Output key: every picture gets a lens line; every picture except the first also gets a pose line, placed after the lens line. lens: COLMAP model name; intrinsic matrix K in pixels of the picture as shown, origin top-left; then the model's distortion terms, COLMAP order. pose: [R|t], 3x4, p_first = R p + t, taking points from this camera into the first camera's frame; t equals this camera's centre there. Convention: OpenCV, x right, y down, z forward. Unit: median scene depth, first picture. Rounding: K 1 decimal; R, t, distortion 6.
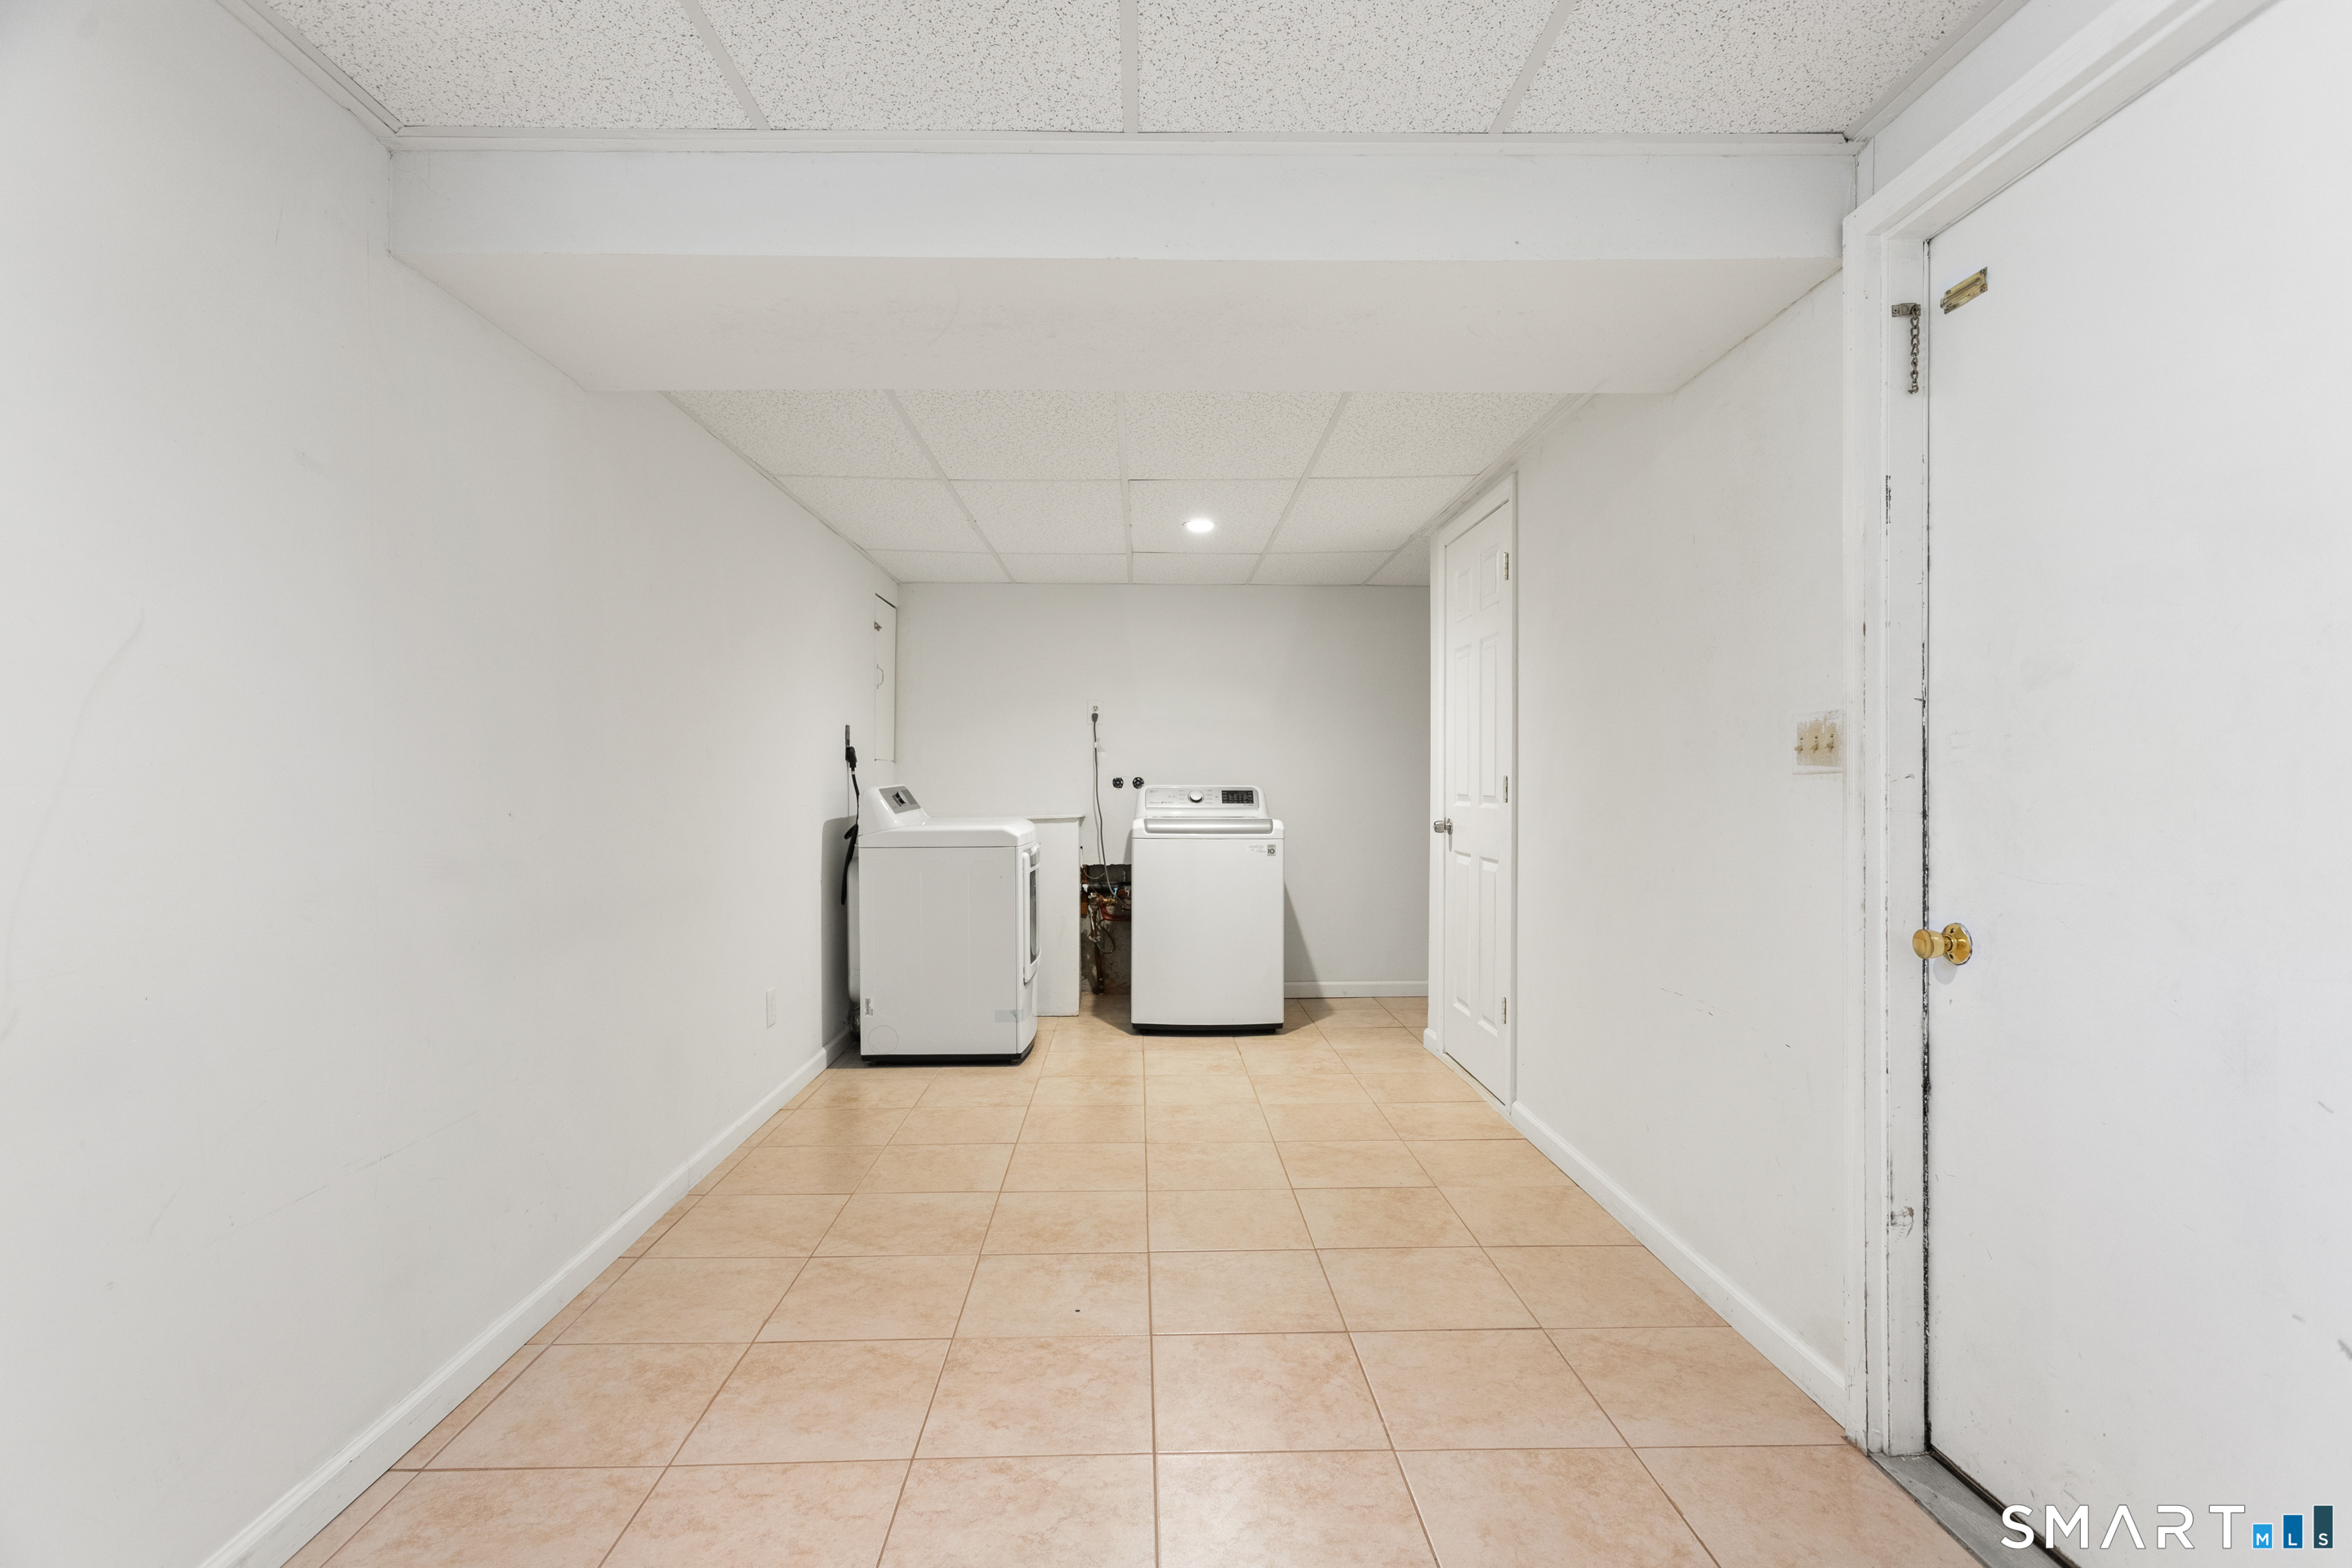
lens RADIAL K [[1113.9, 0, 1174.2], [0, 1113.9, 775.5], [0, 0, 1]] dist [-0.003947, 0.003873]
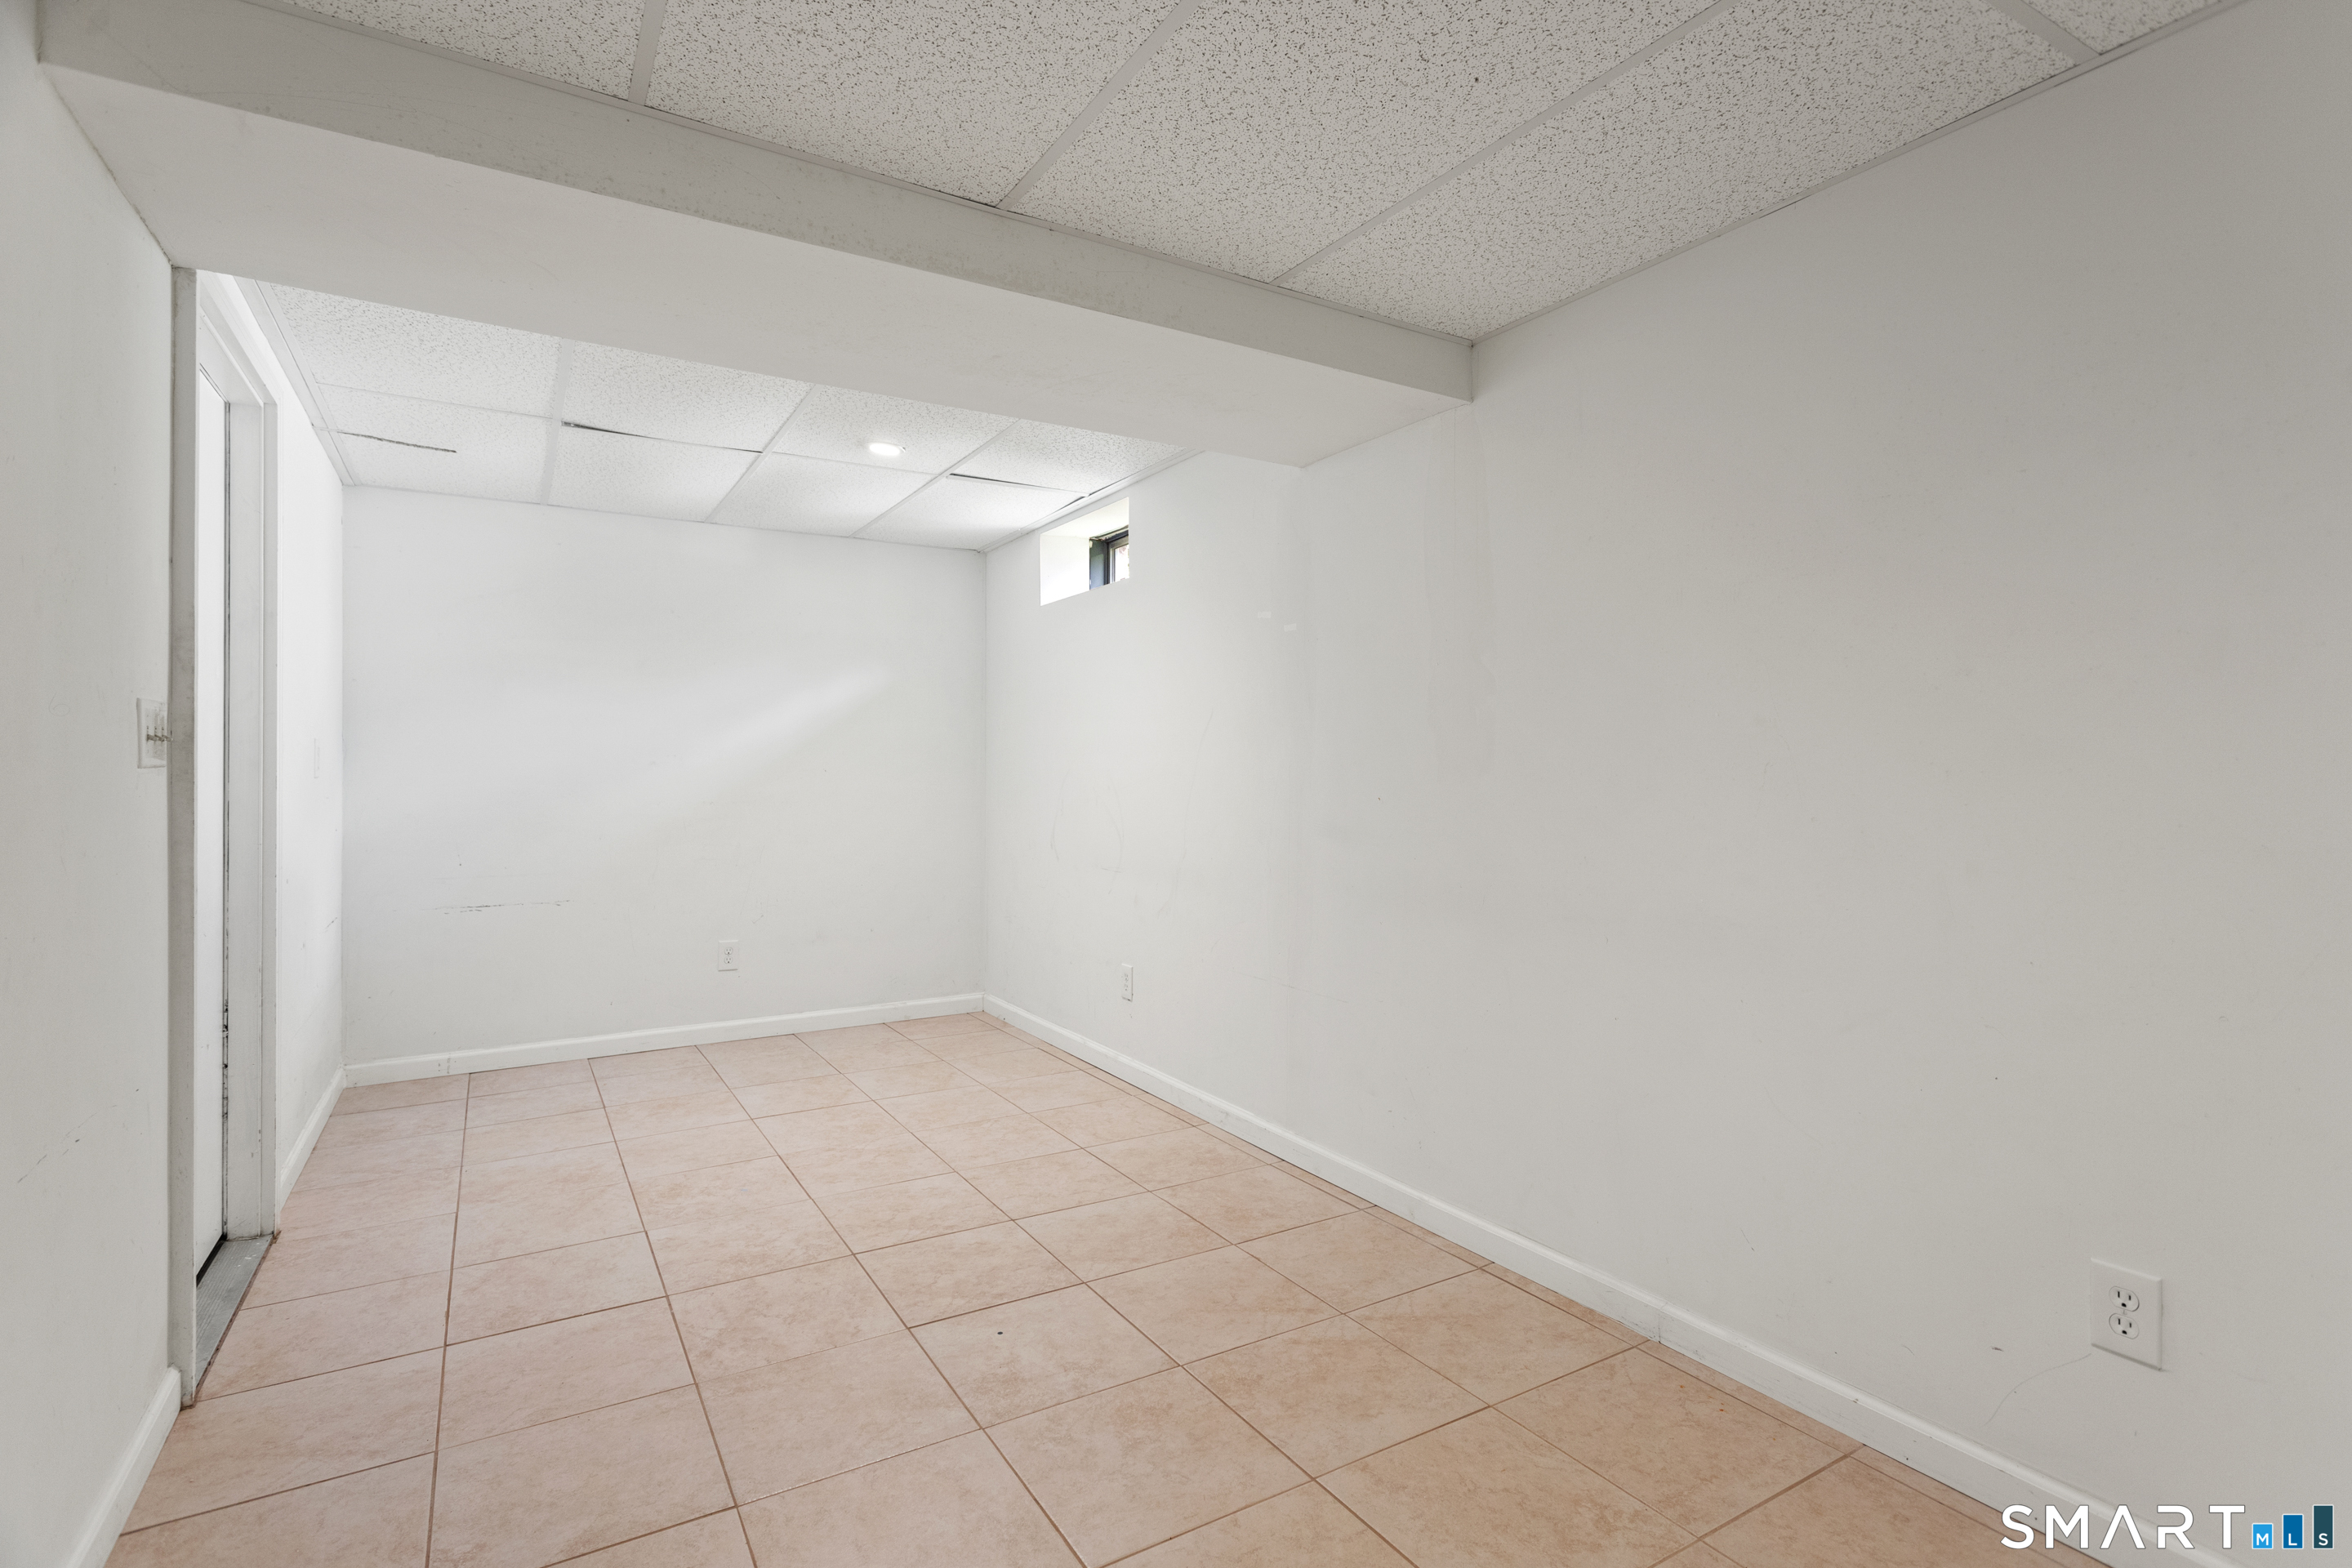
lens RADIAL K [[1113.9, 0, 1181.7], [0, 1113.9, 793.9], [0, 0, 1]] dist [-0.003947, 0.003873]
pose [[-0.867920, 0.010731, -0.496589, 0.242564], [0.004047, 0.999886, 0.014534, 0.005372], [0.496688, 0.010605, -0.867864, 1.865590]]
